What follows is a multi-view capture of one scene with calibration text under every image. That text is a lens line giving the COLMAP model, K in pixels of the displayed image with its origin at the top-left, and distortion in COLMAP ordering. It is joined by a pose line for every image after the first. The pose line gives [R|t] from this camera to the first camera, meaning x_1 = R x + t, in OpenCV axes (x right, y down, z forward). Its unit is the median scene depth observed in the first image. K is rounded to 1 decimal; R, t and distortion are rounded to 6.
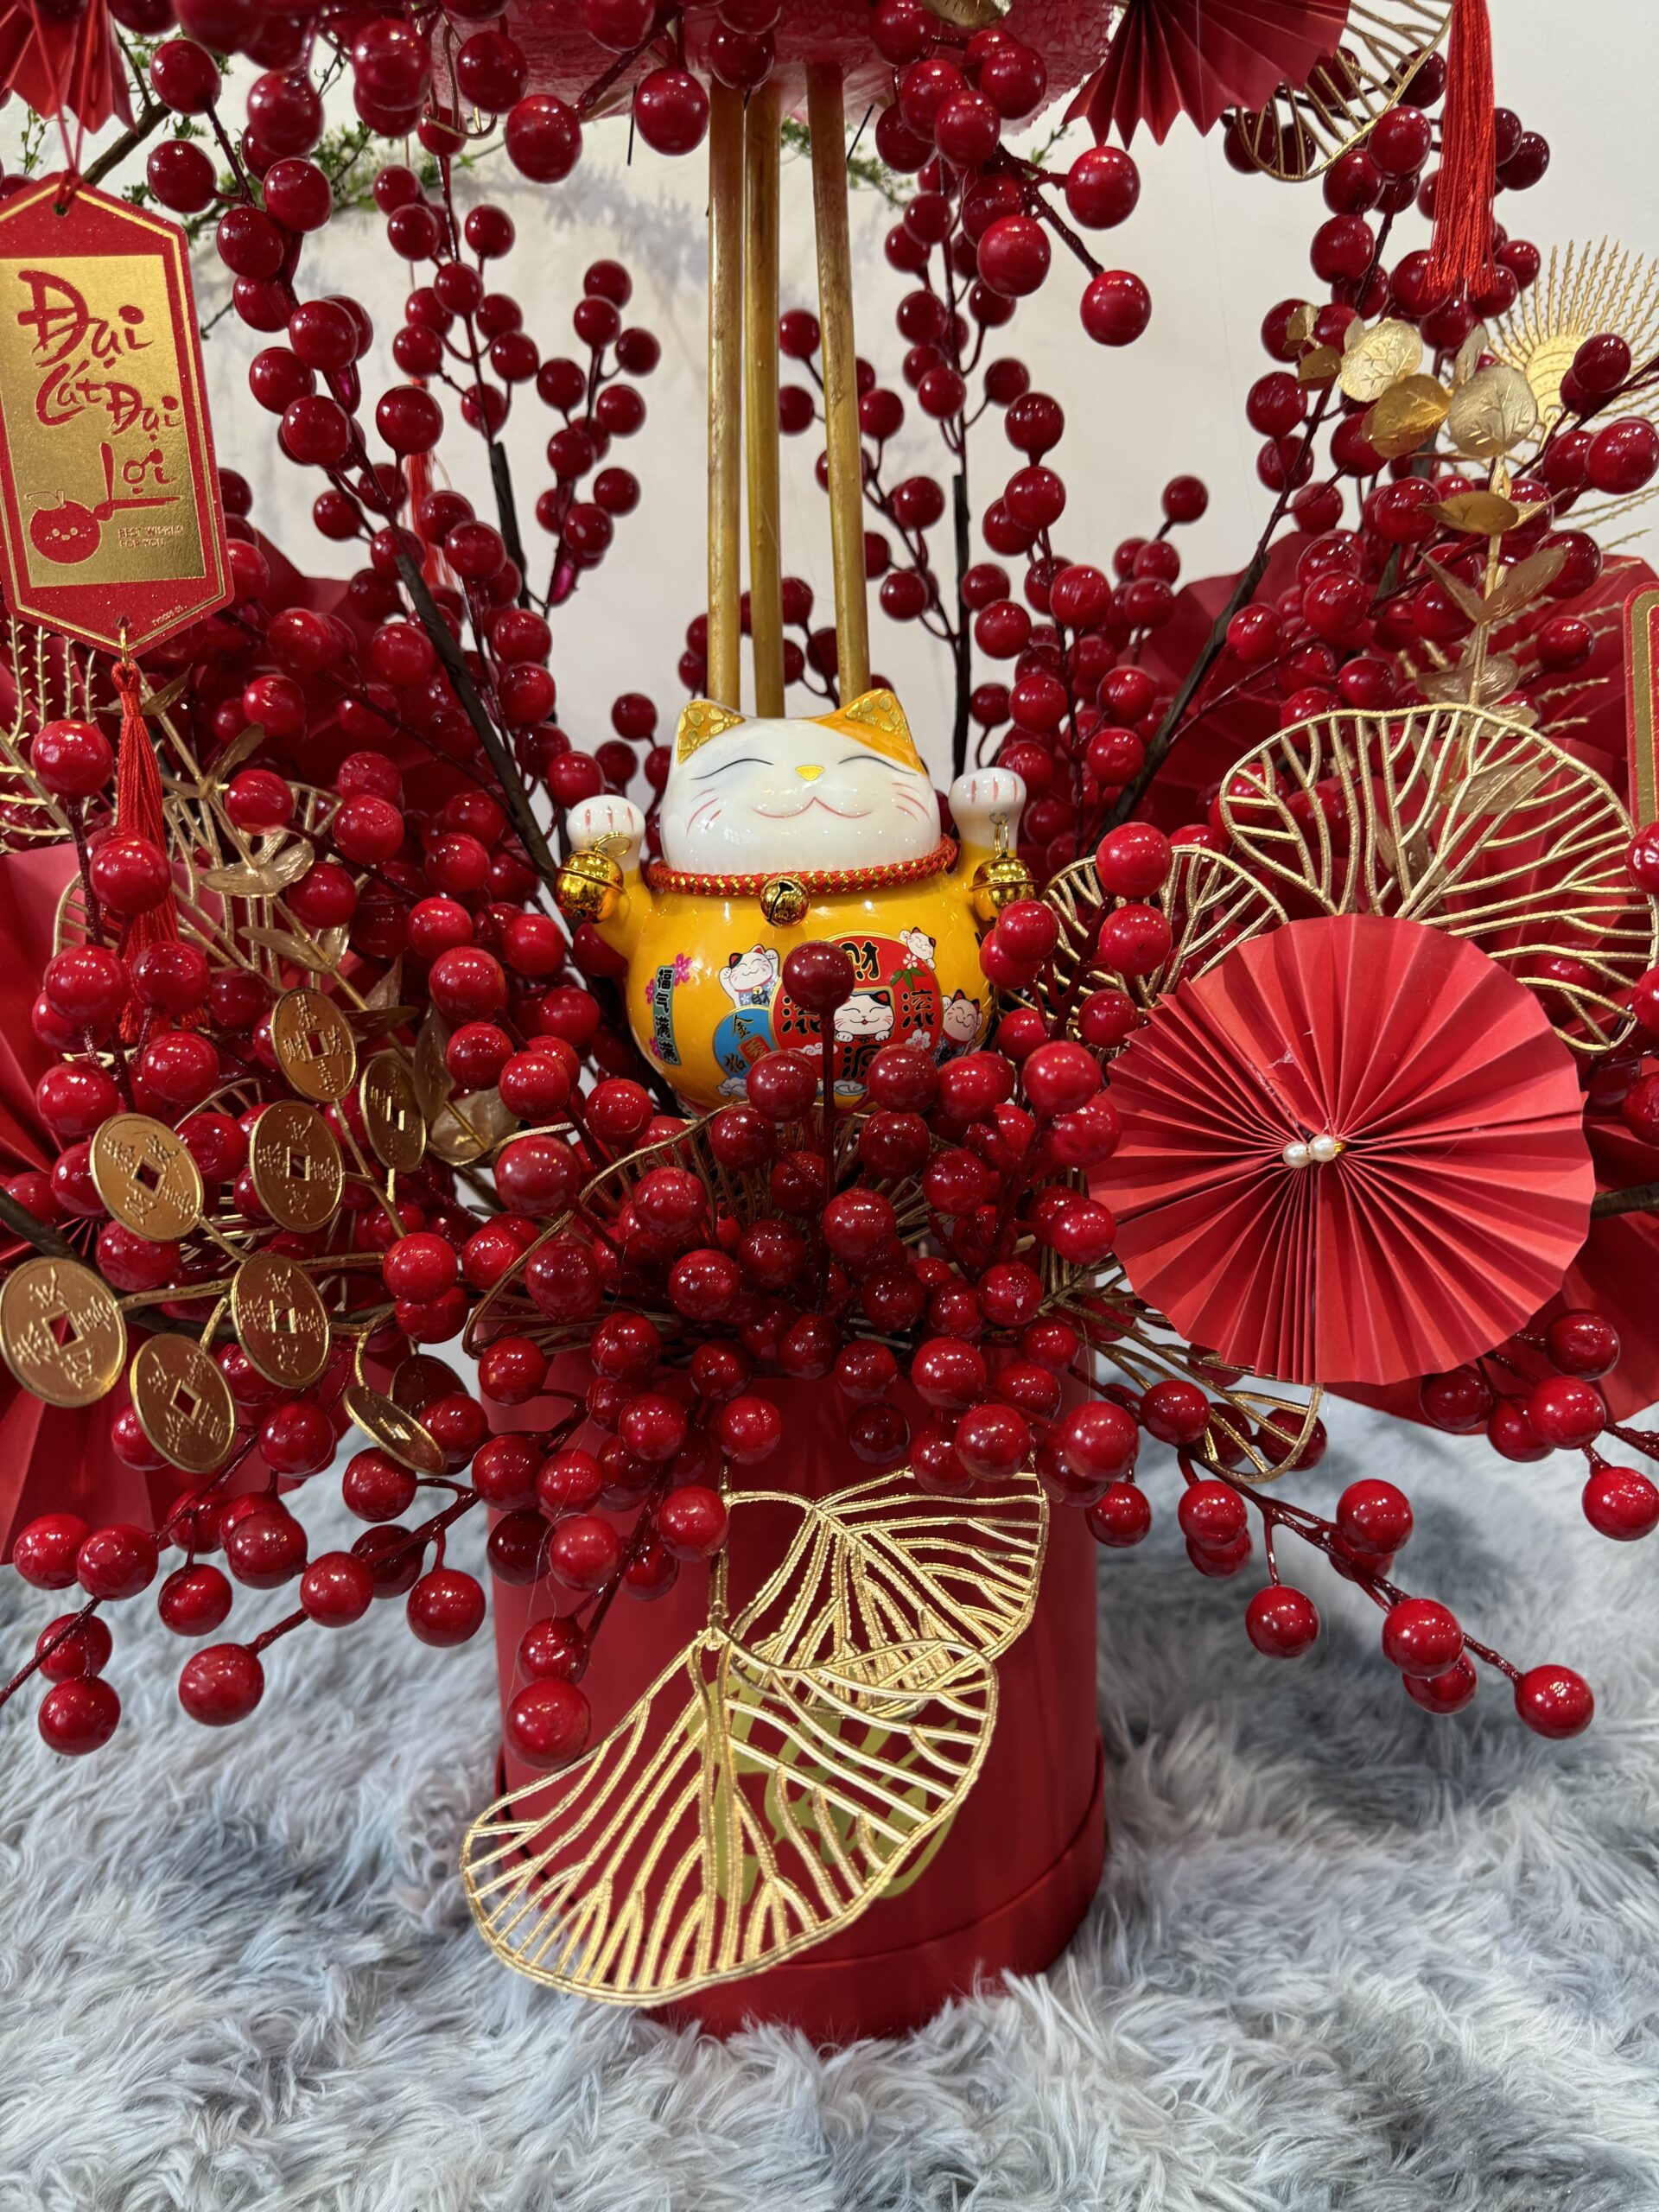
lens RADIAL K [[1585.2, 0, 846.8], [0, 1585.2, 1084.5], [0, 0, 1]] dist [0.019035, -0.047623]
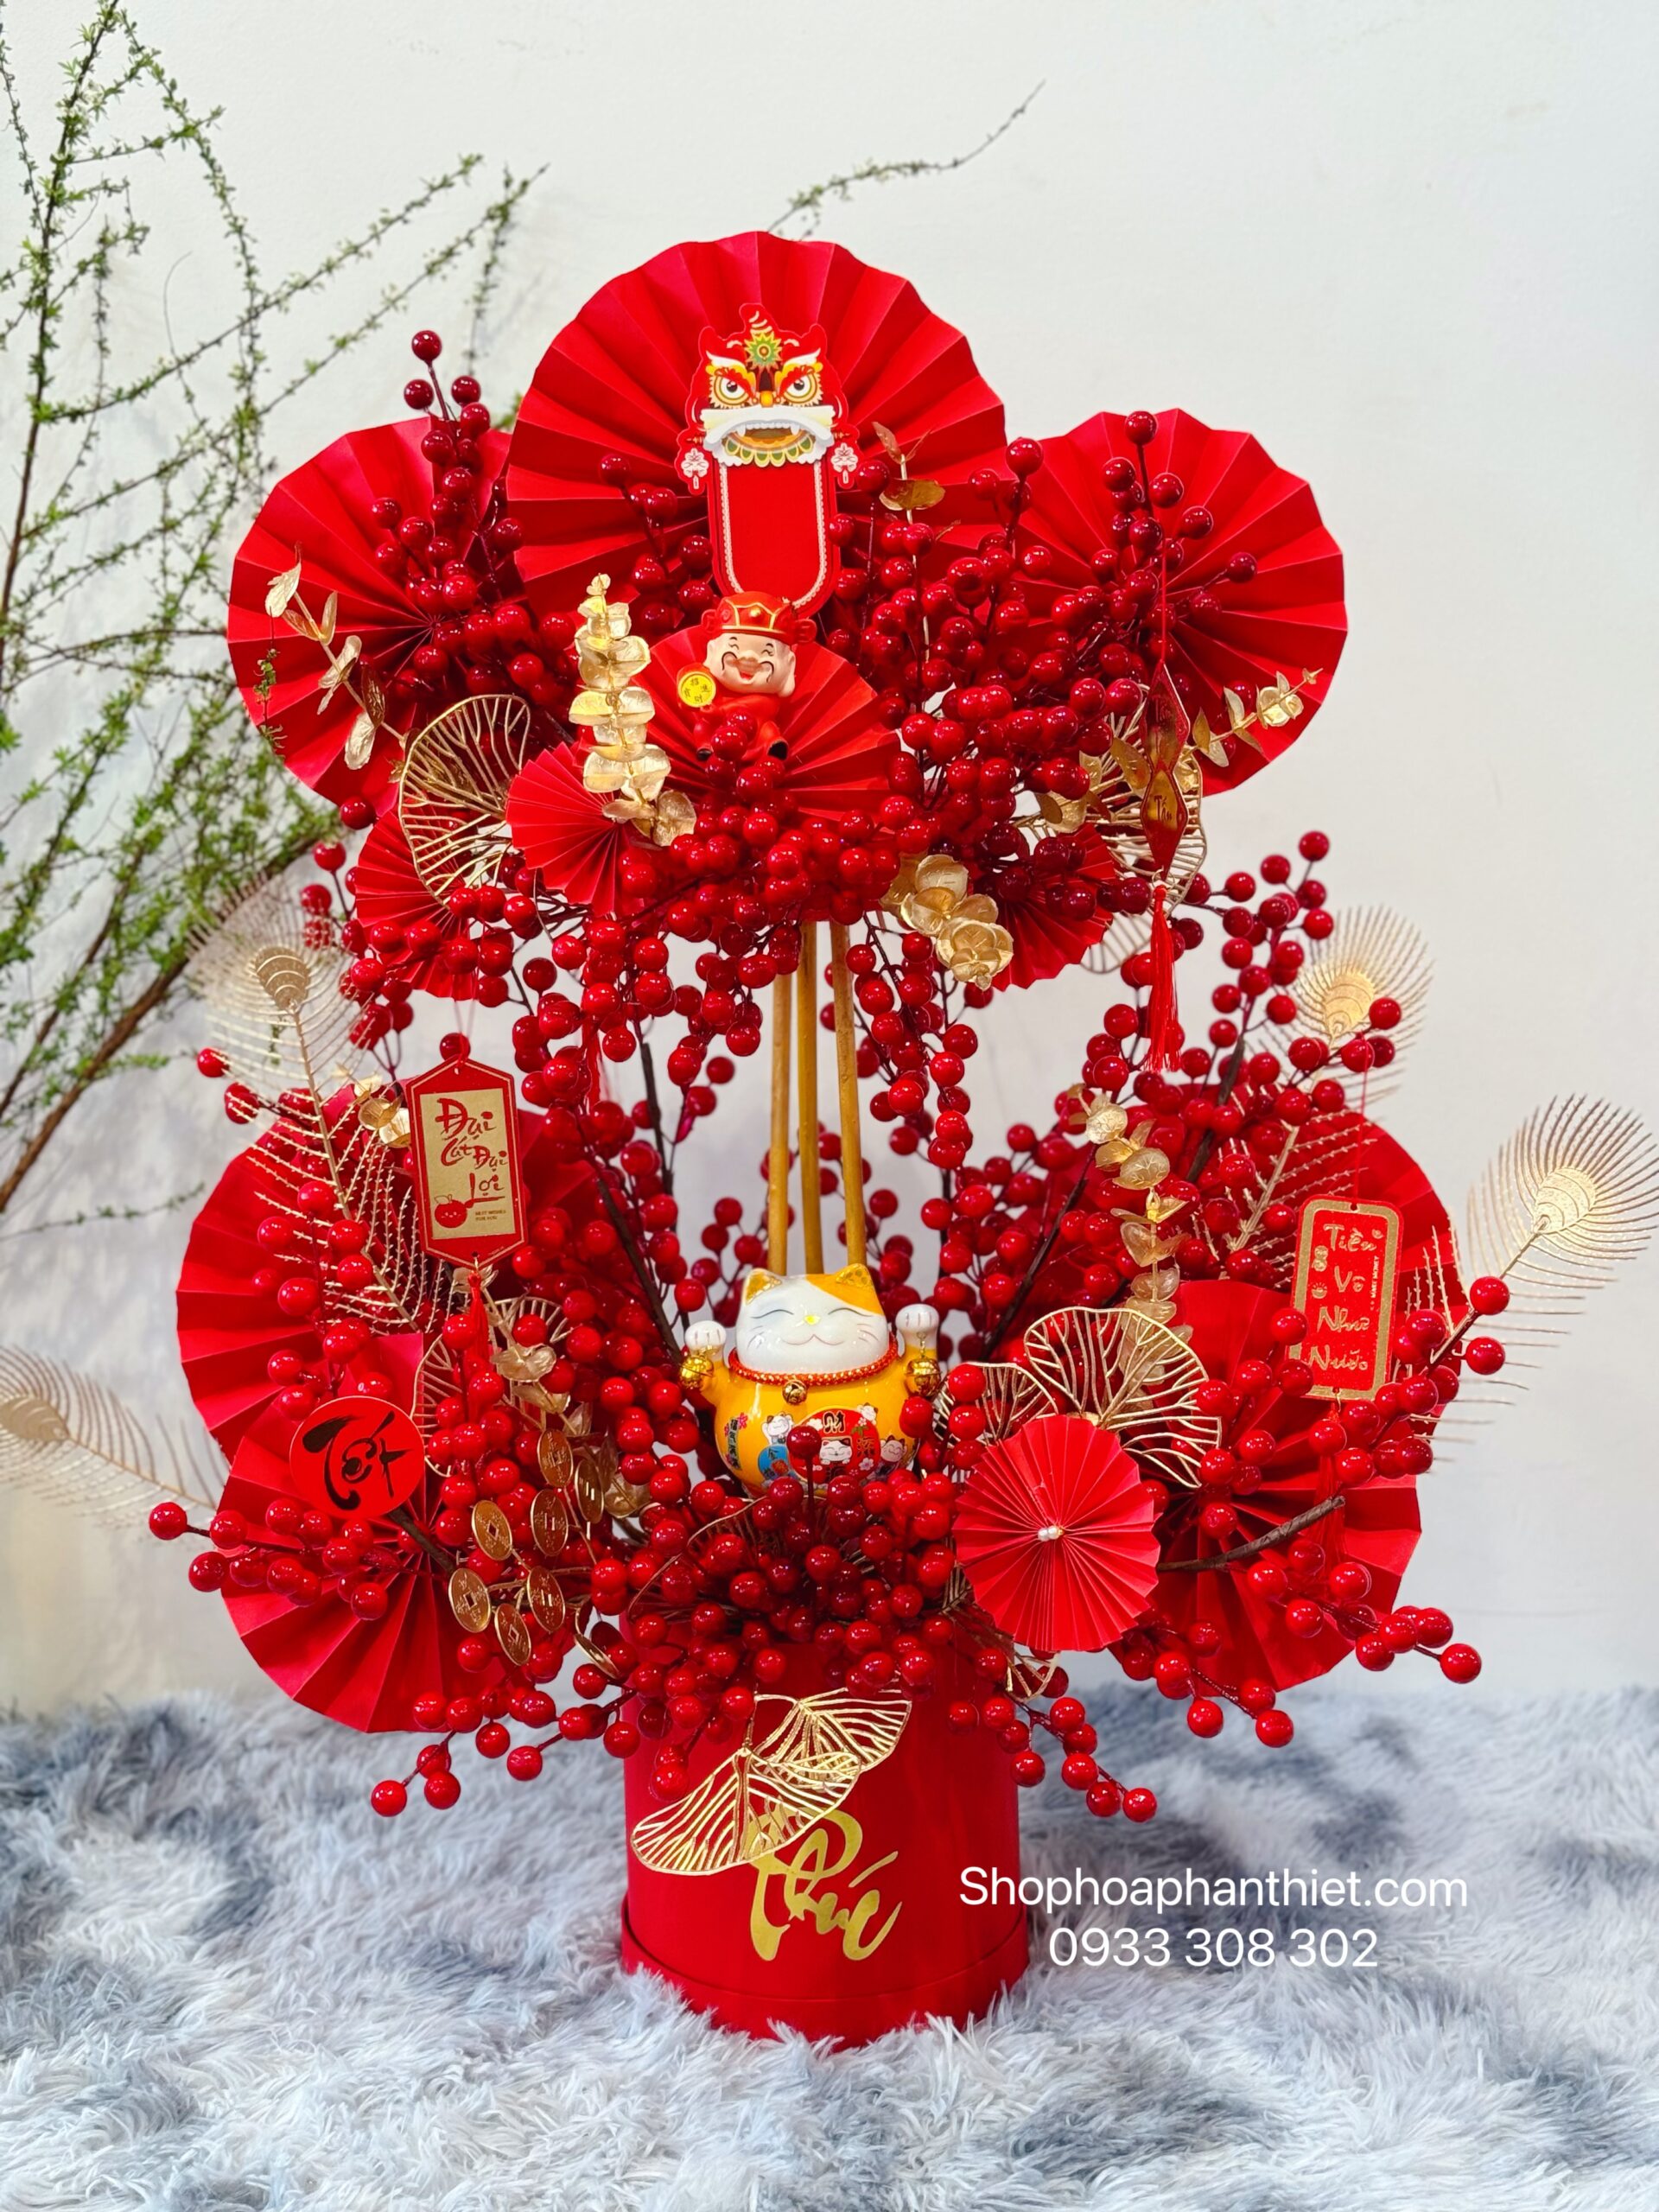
lens RADIAL K [[2970.0, 0, 825.9], [0, 2970.0, 1108.5], [0, 0, 1]] dist [0.085087, 0.077571]
pose [[0.993232, 0.017384, -0.114838, 0.400141], [-0.021488, 0.999170, -0.034602, -0.329830], [0.114141, 0.036835, 0.992781, -2.561603]]
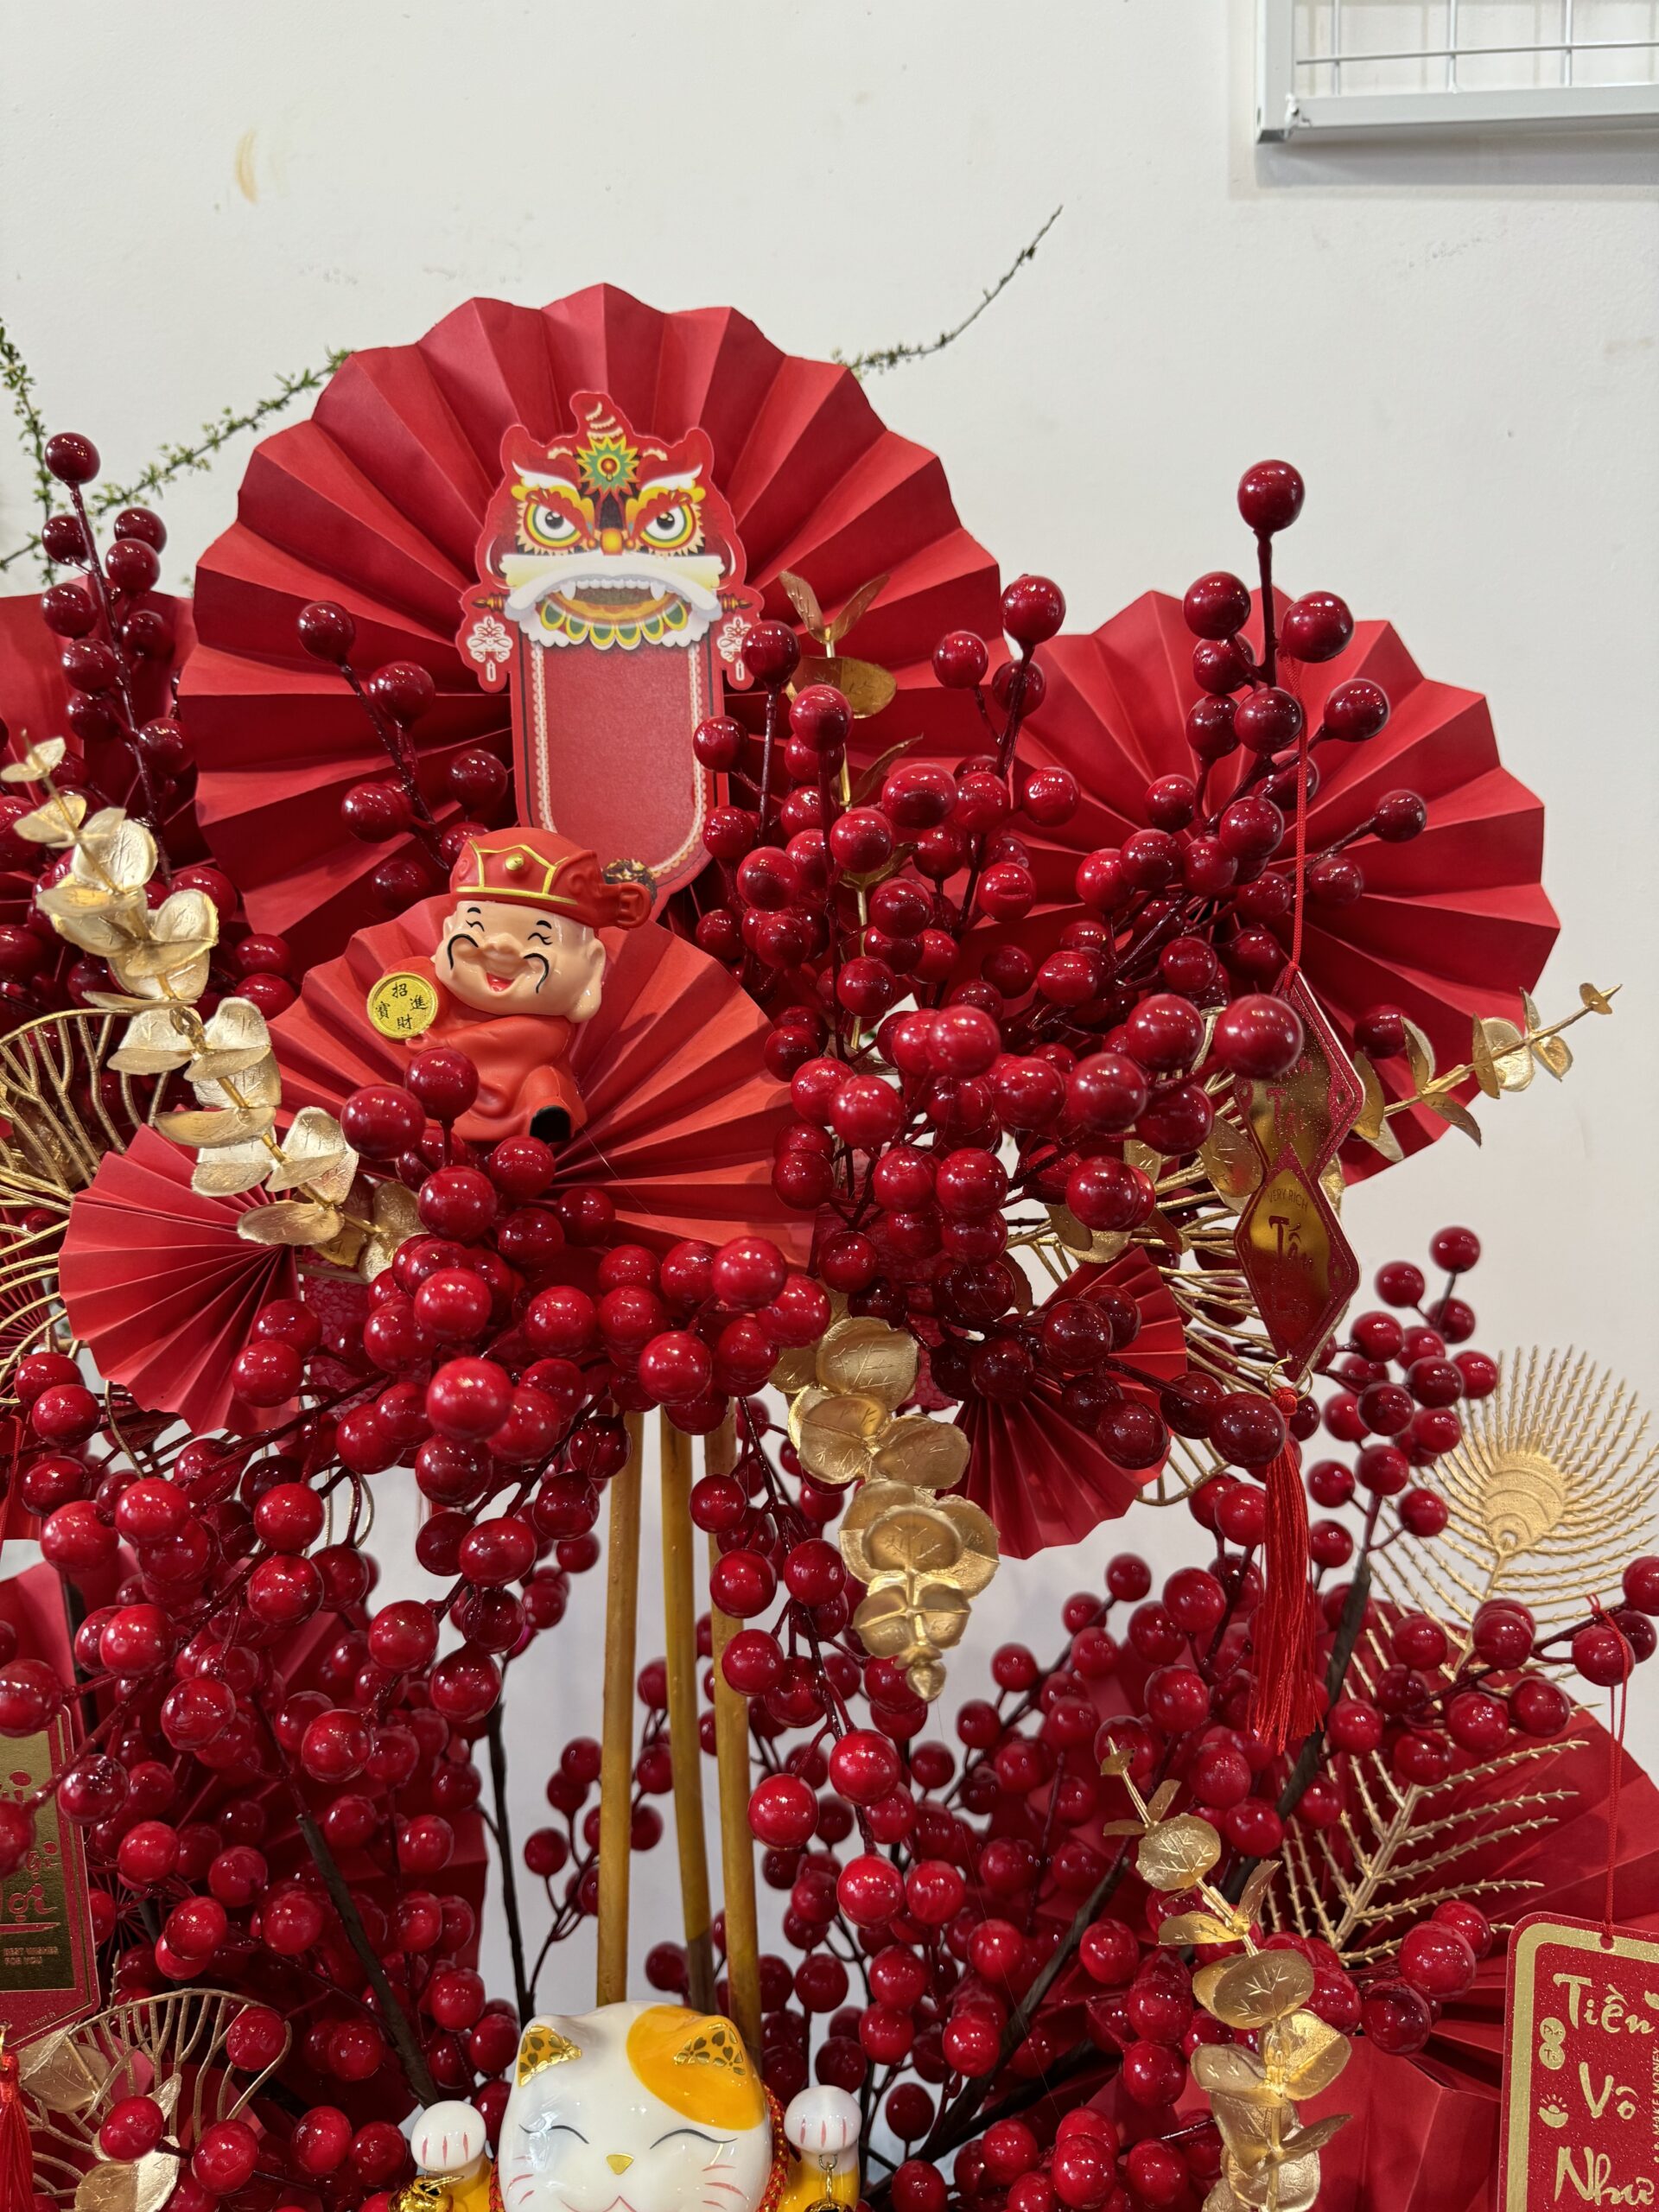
lens RADIAL K [[1561.9, 0, 829.5], [0, 1561.9, 1106.0], [0, 0, 1]] dist [0.070685, -0.117946]
pose [[0.985062, 0.025844, -0.170248, 0.268365], [-0.045237, 0.992786, -0.111034, -0.775151], [0.166151, 0.117077, 0.979126, -0.060649]]
